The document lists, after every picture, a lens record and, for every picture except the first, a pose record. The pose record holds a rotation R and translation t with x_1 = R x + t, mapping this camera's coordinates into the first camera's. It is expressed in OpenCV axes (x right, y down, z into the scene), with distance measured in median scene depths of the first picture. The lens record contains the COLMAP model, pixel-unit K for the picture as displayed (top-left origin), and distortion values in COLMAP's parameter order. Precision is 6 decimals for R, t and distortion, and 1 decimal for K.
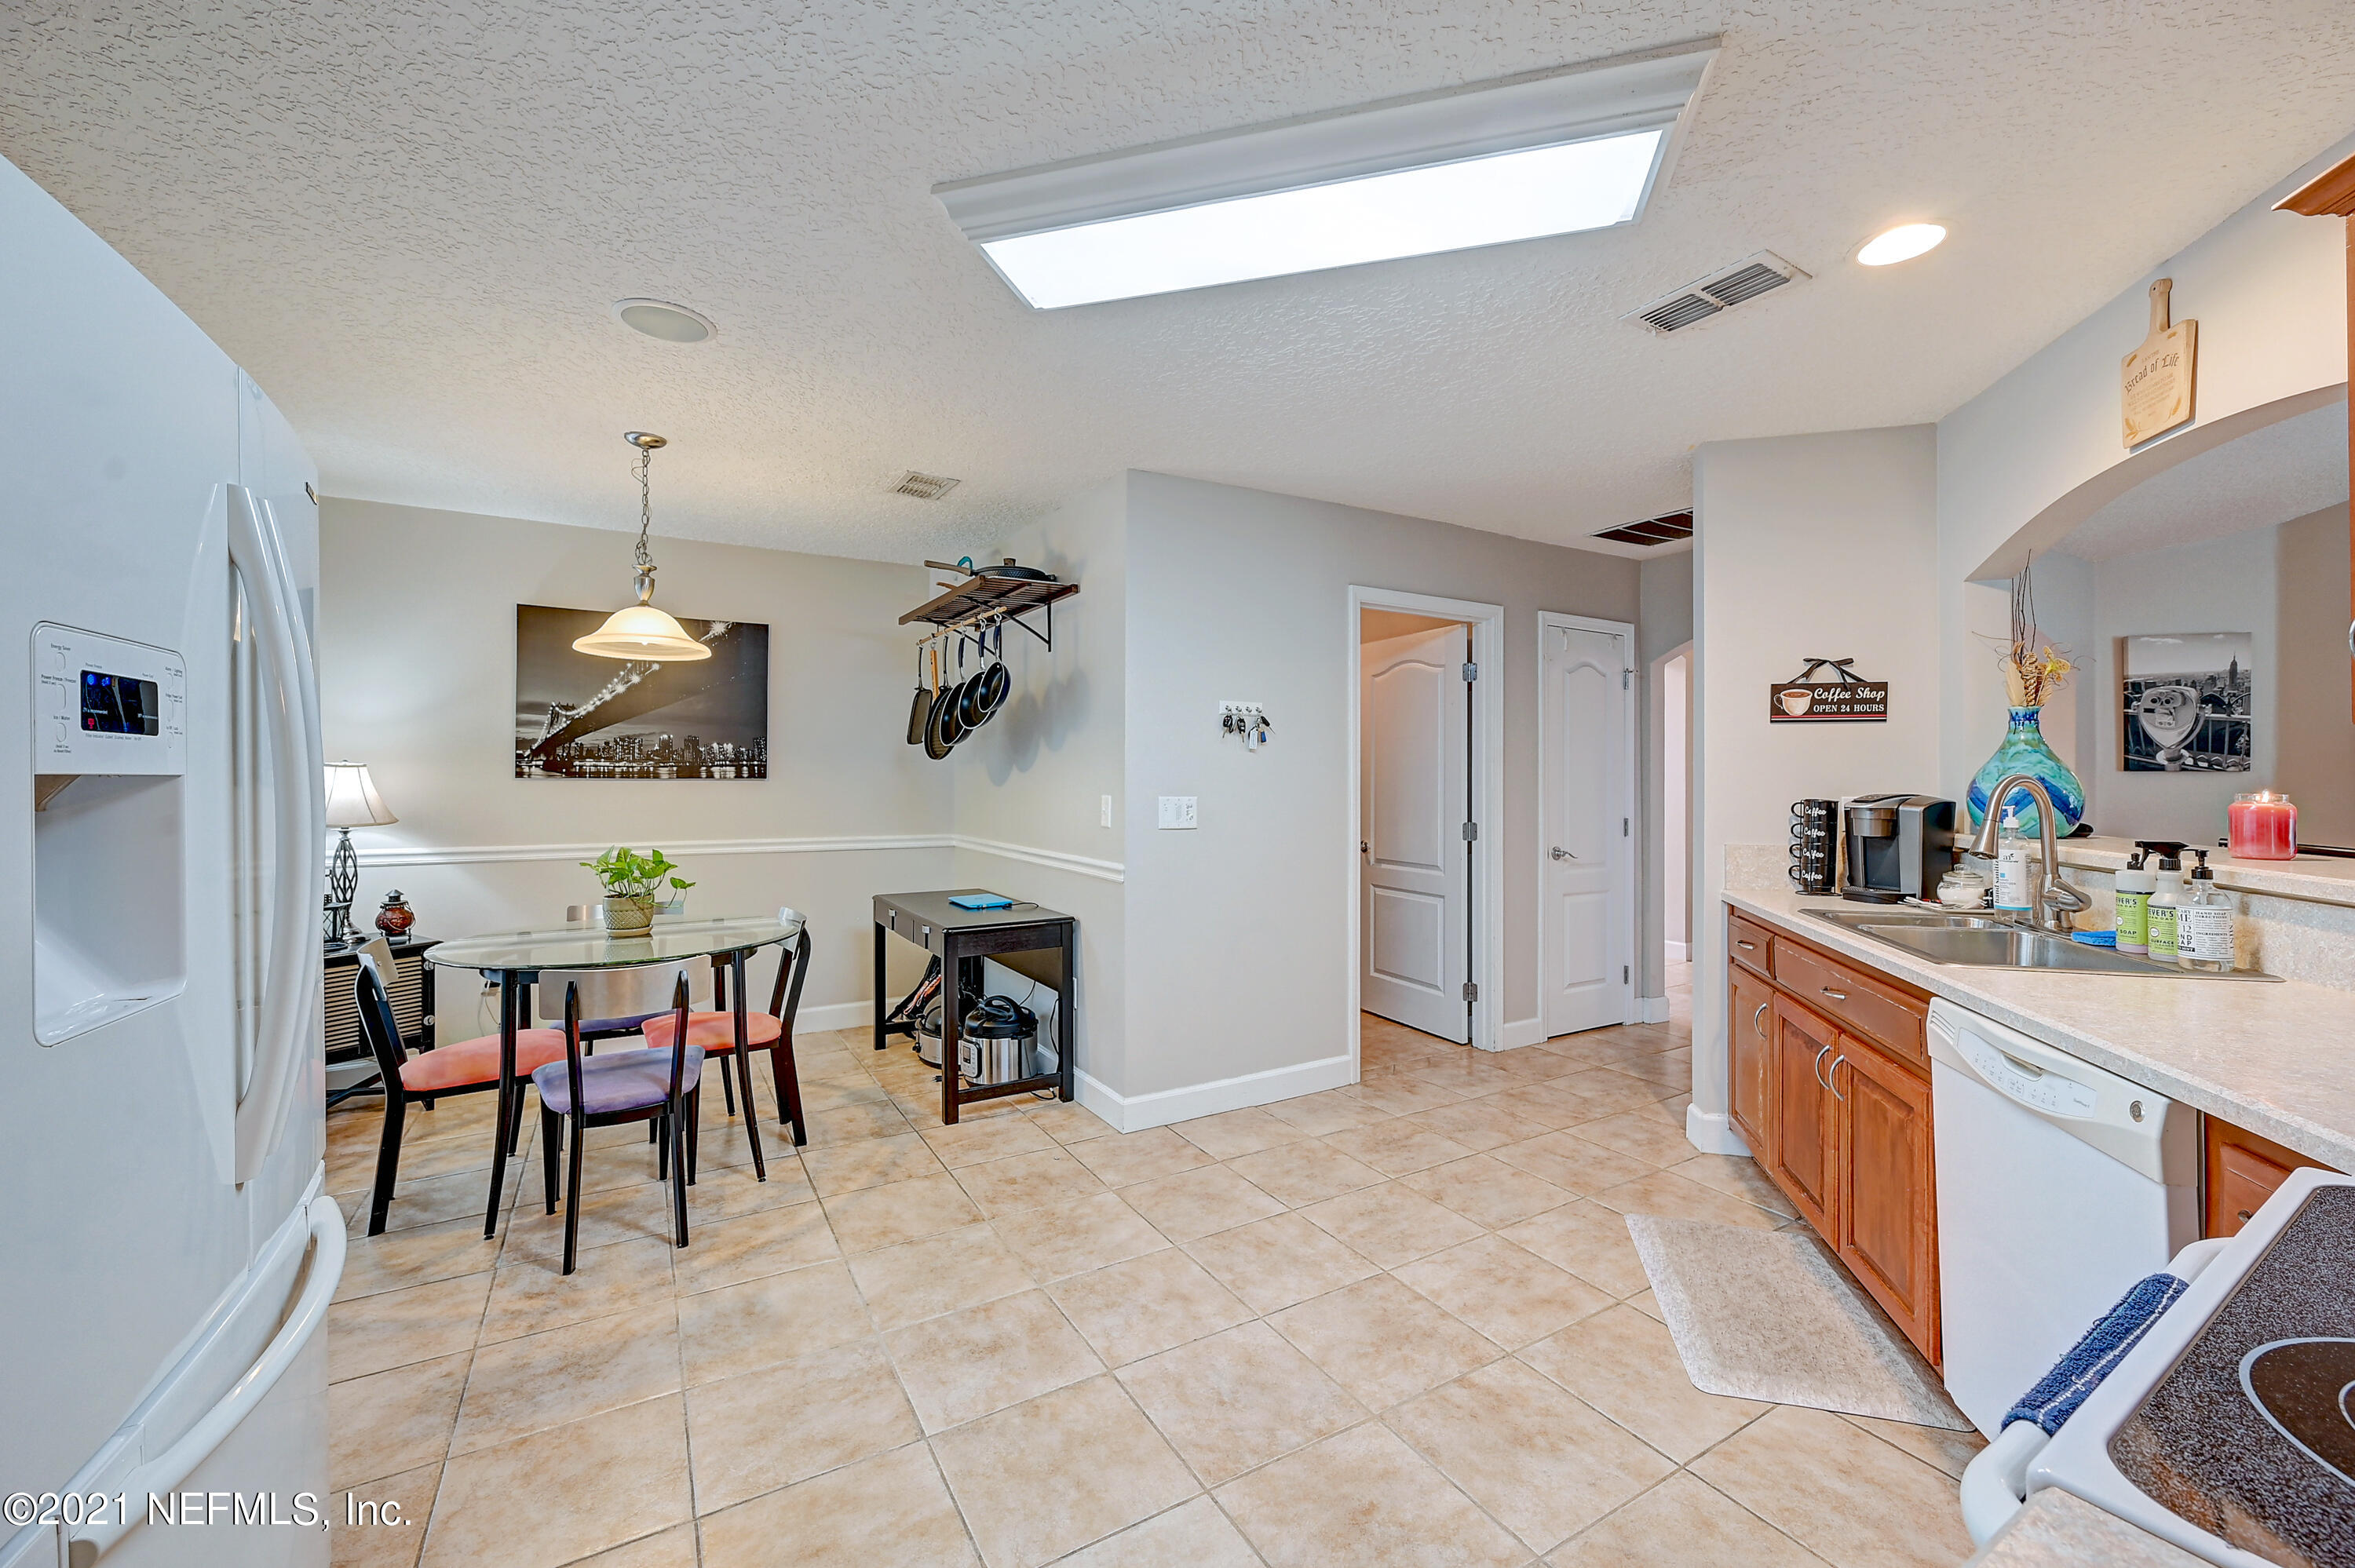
lens RADIAL K [[942.0, 0, 1257.9], [0, 942.0, 768.3], [0, 0, 1]] dist [-0.002303, -0.000235]
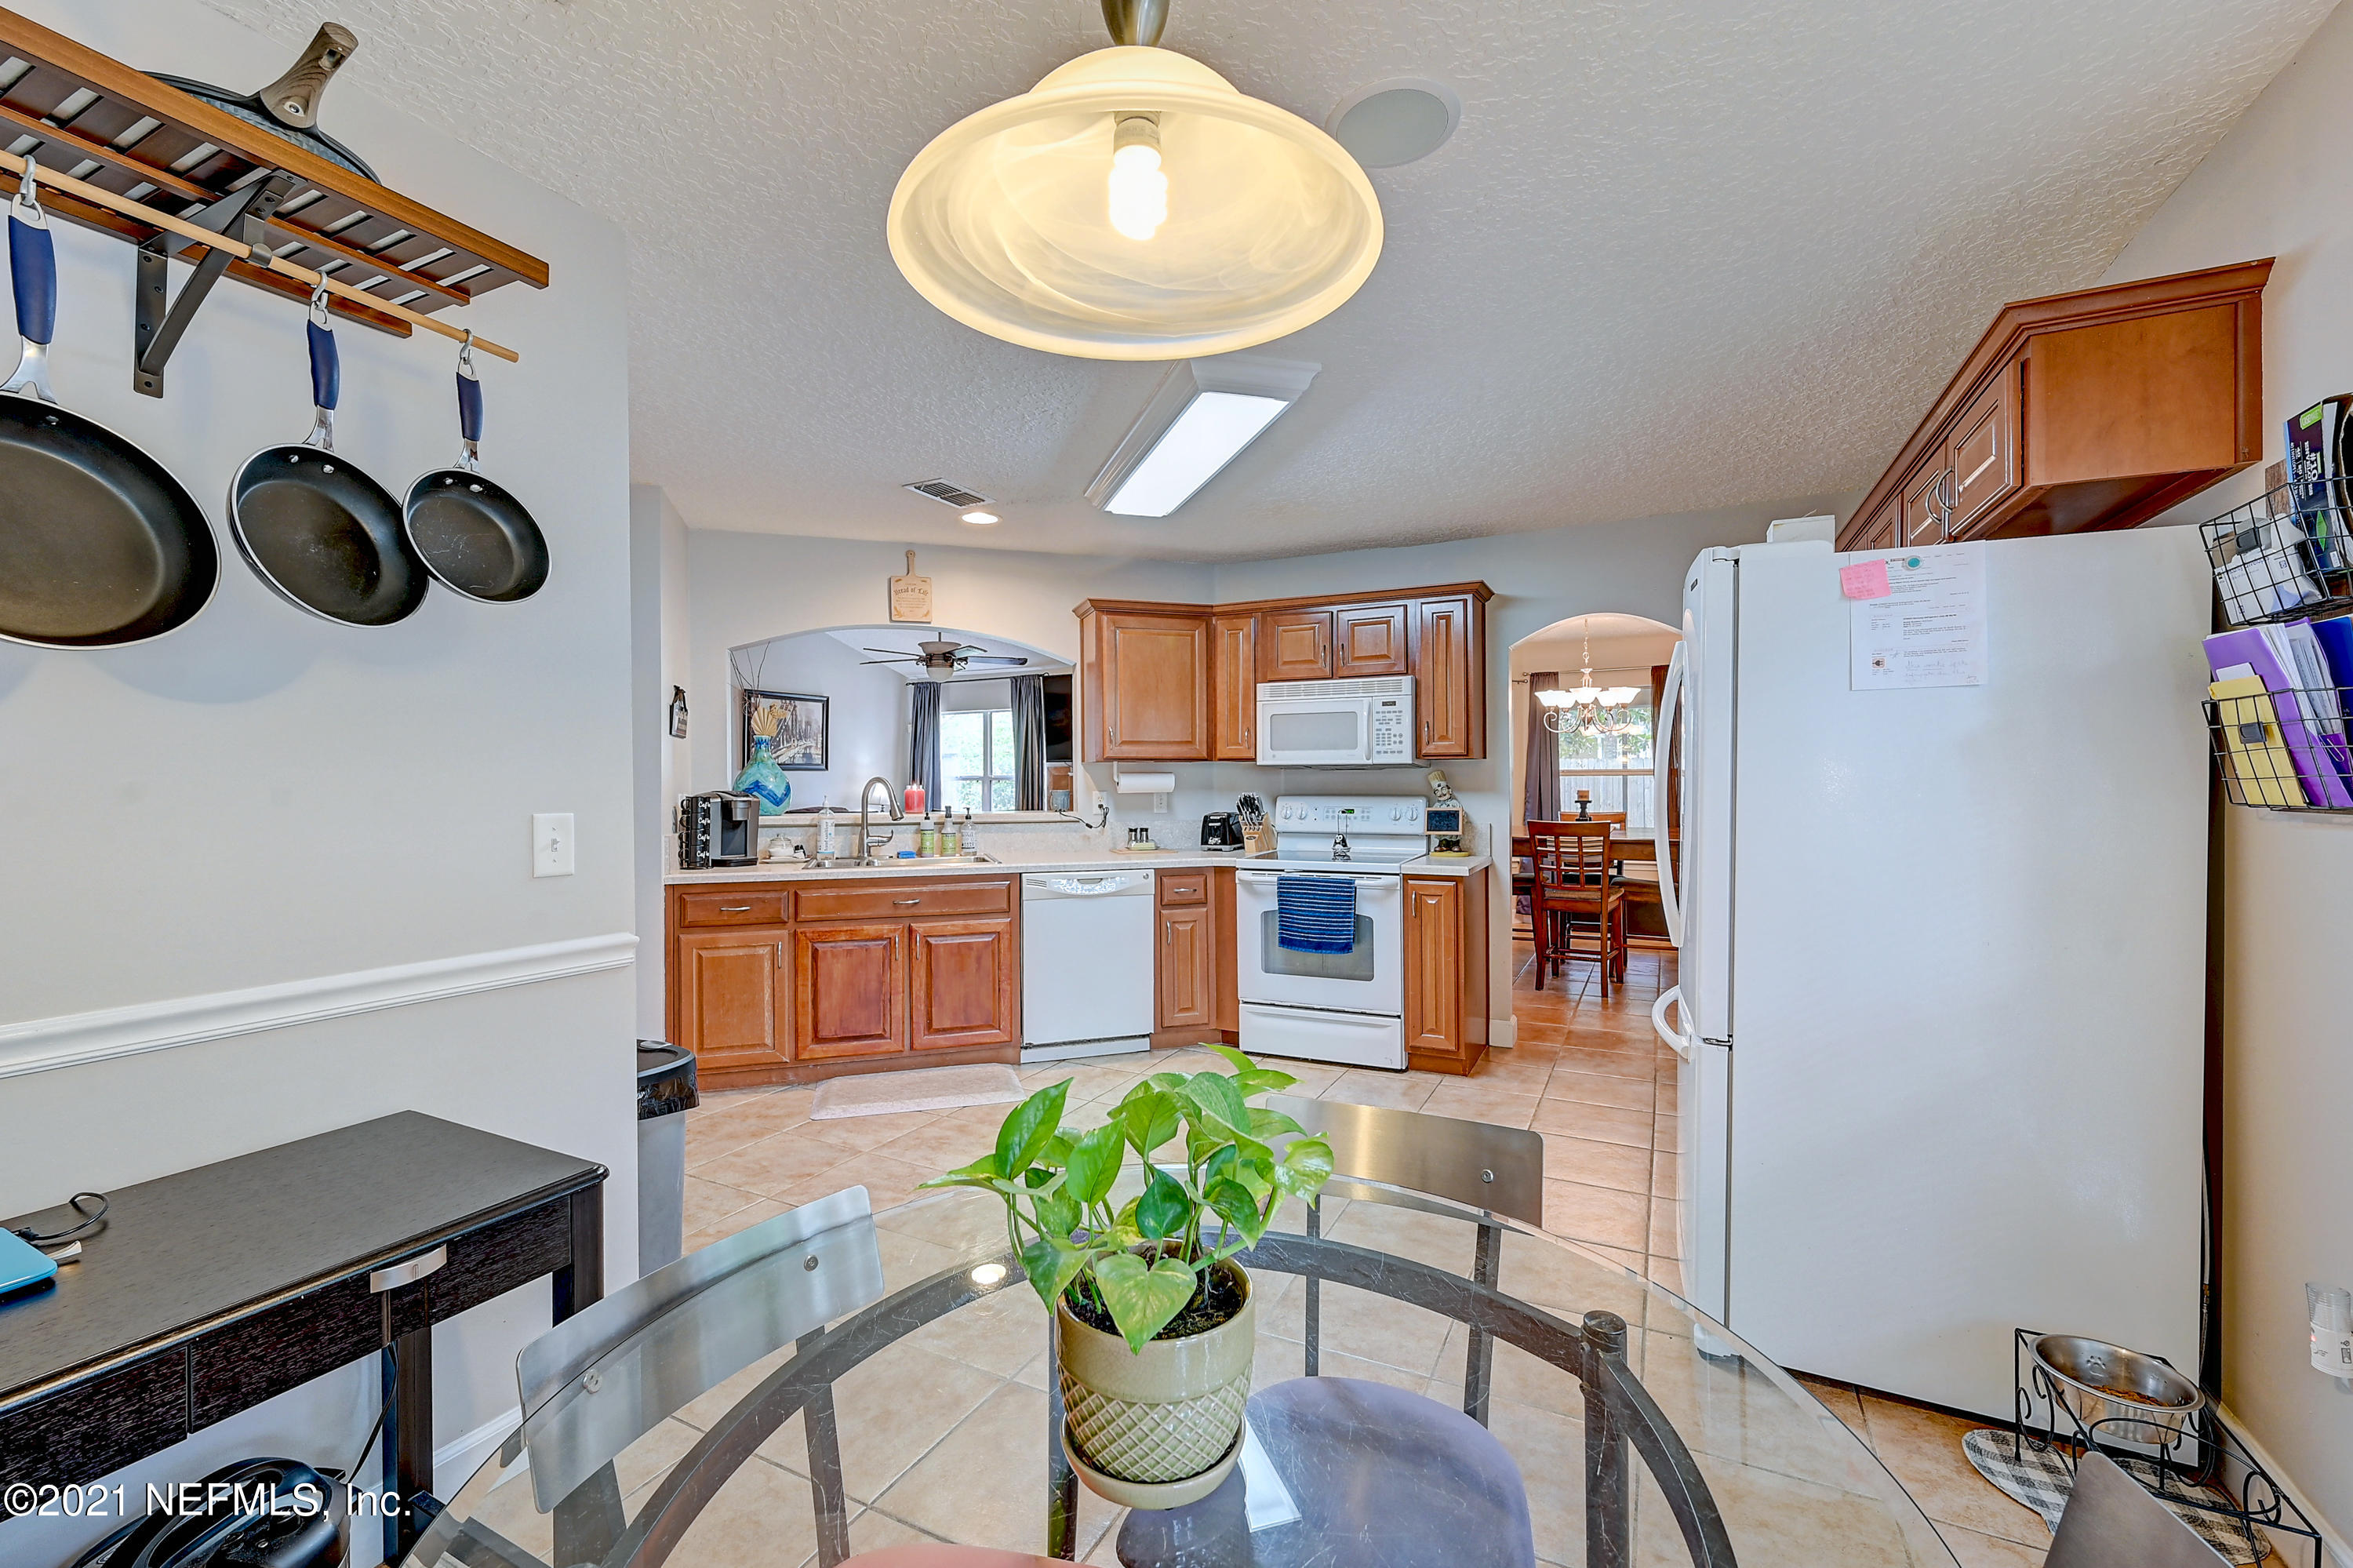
lens RADIAL K [[941.4, 0, 1191.9], [0, 941.4, 781.9], [0, 0, 1]] dist [-0.002303, -0.000235]
pose [[-0.509437, 0.000215, 0.860508, -0.606269], [-0.001313, 0.999999, -0.001027, 0.008745], [-0.860507, -0.001653, -0.509436, 0.763336]]
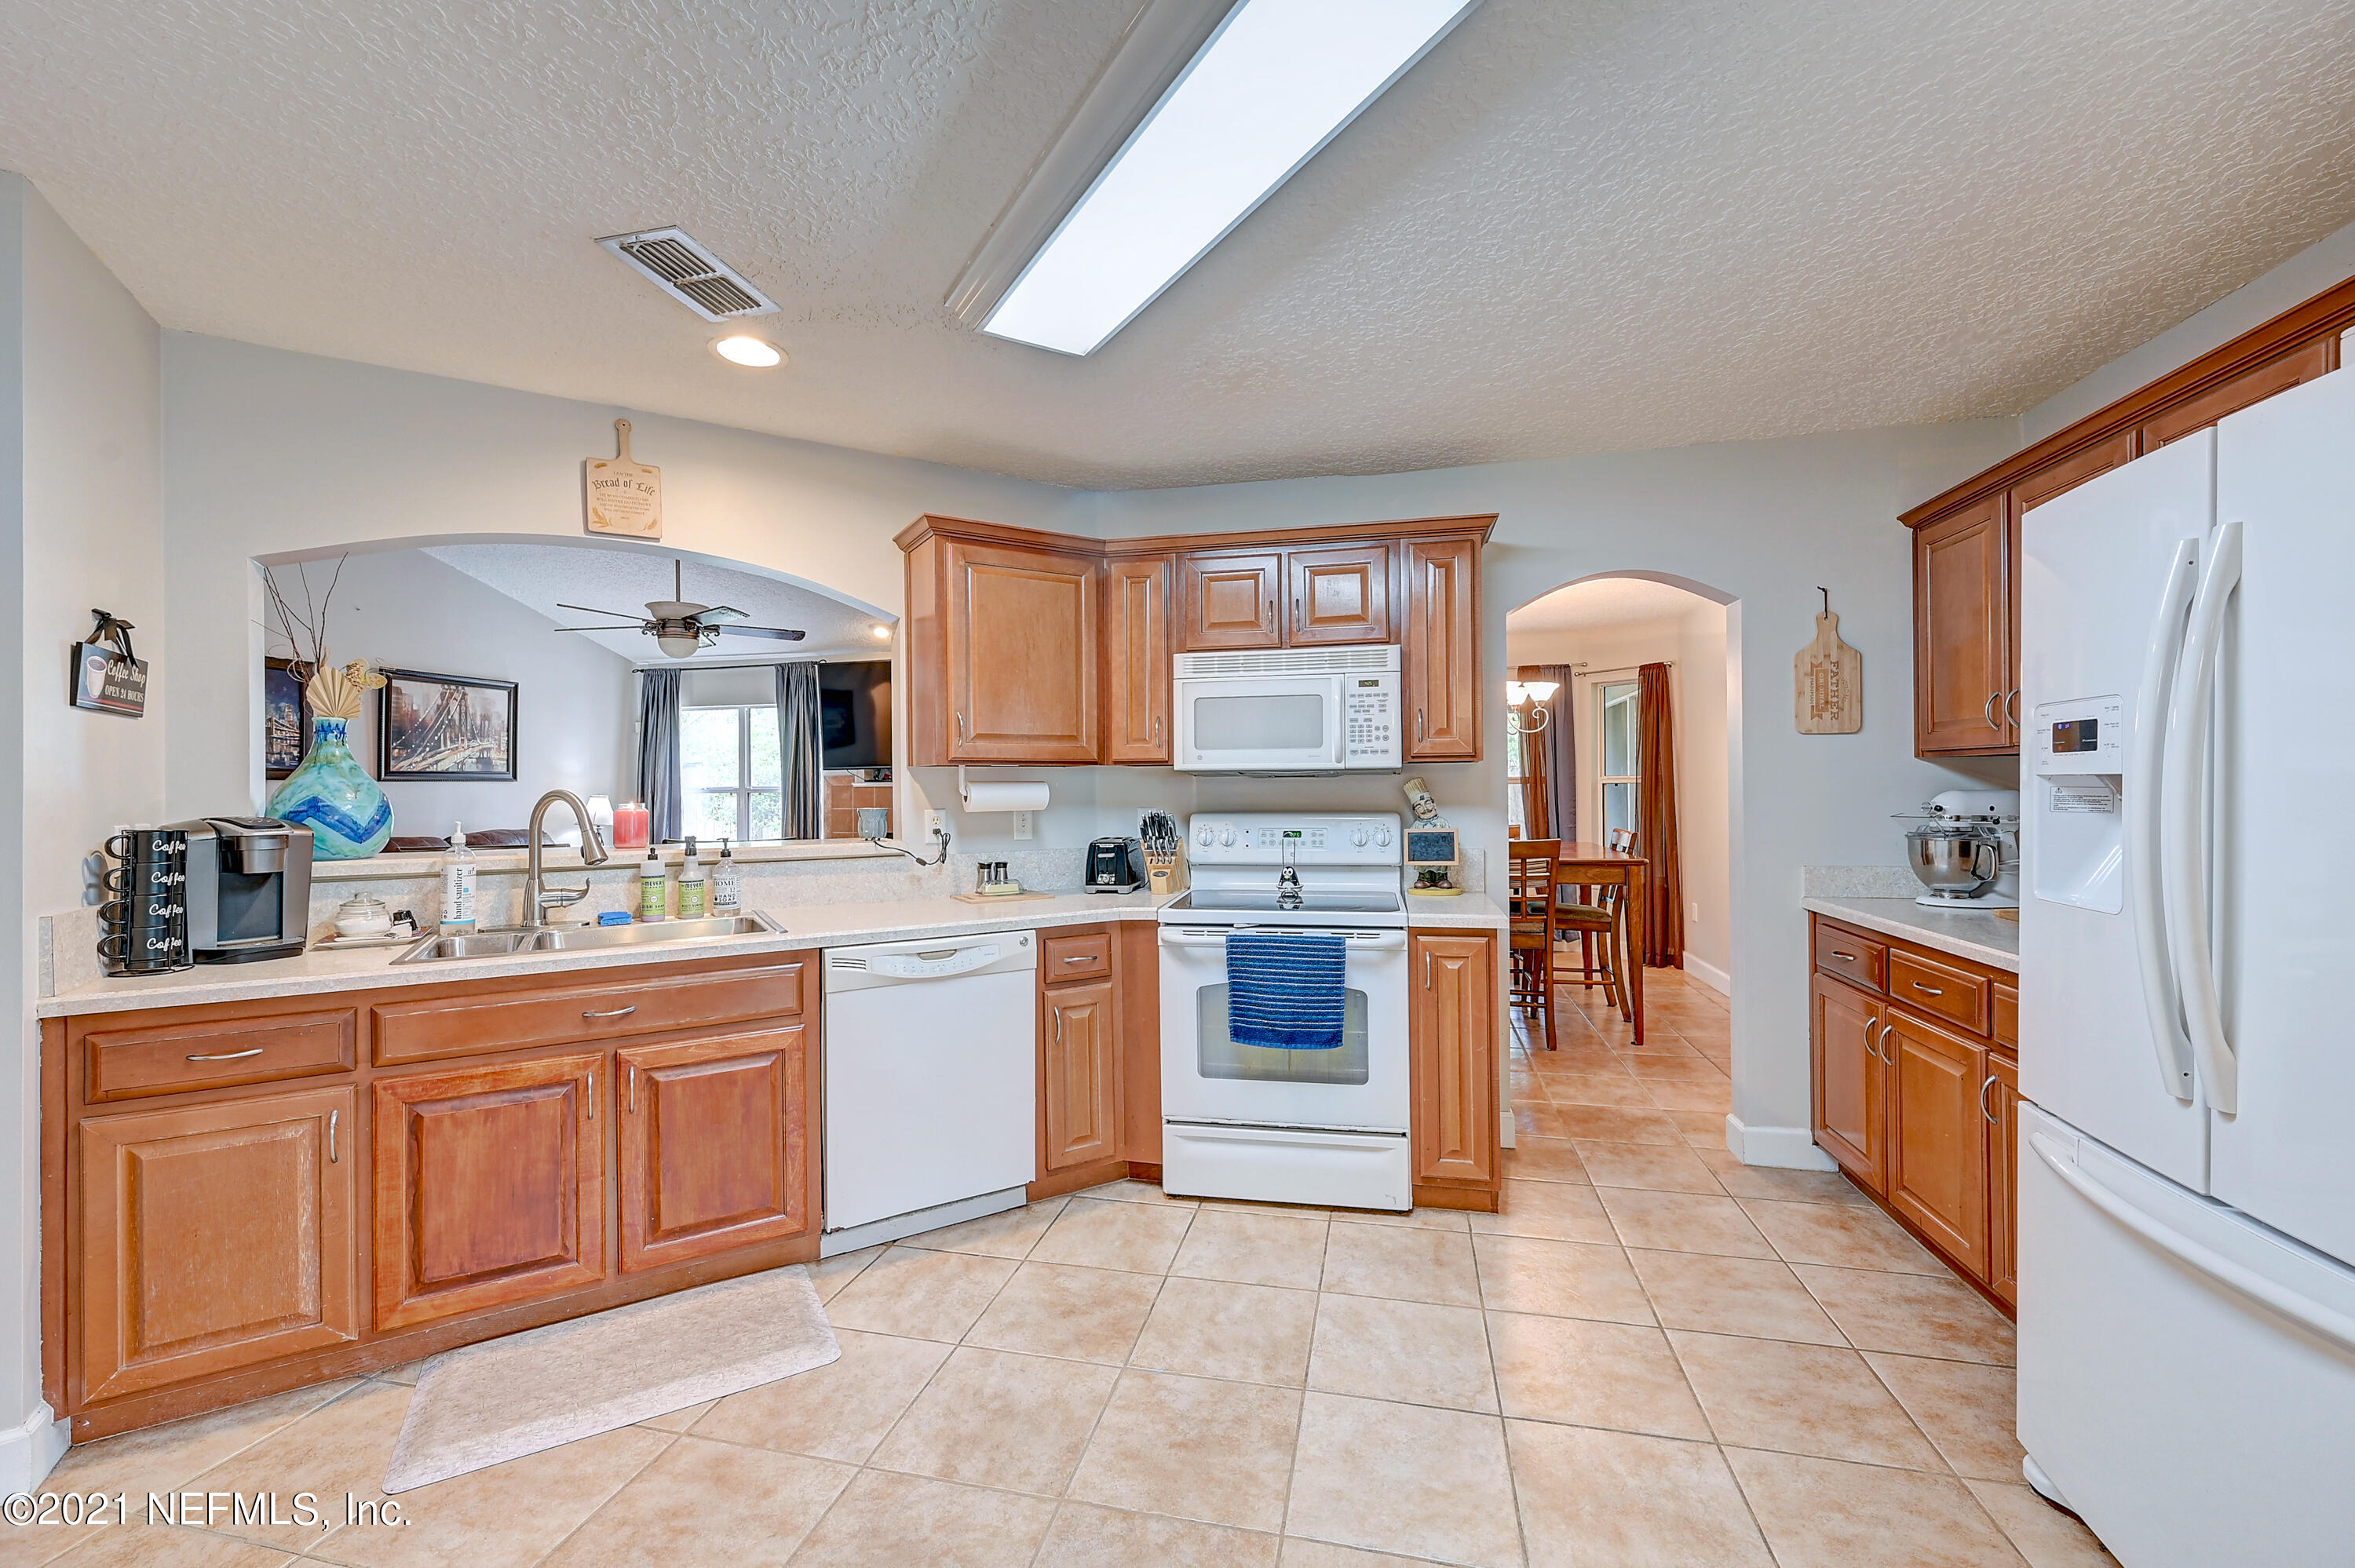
lens RADIAL K [[942.0, 0, 1183.8], [0, 942.0, 785.5], [0, 0, 1]] dist [-0.002303, -0.000235]
pose [[-0.691018, 0.008205, 0.722791, -0.266287], [0.003717, 0.999963, -0.007798, 0.006150], [-0.722828, -0.002702, -0.691023, 0.664309]]
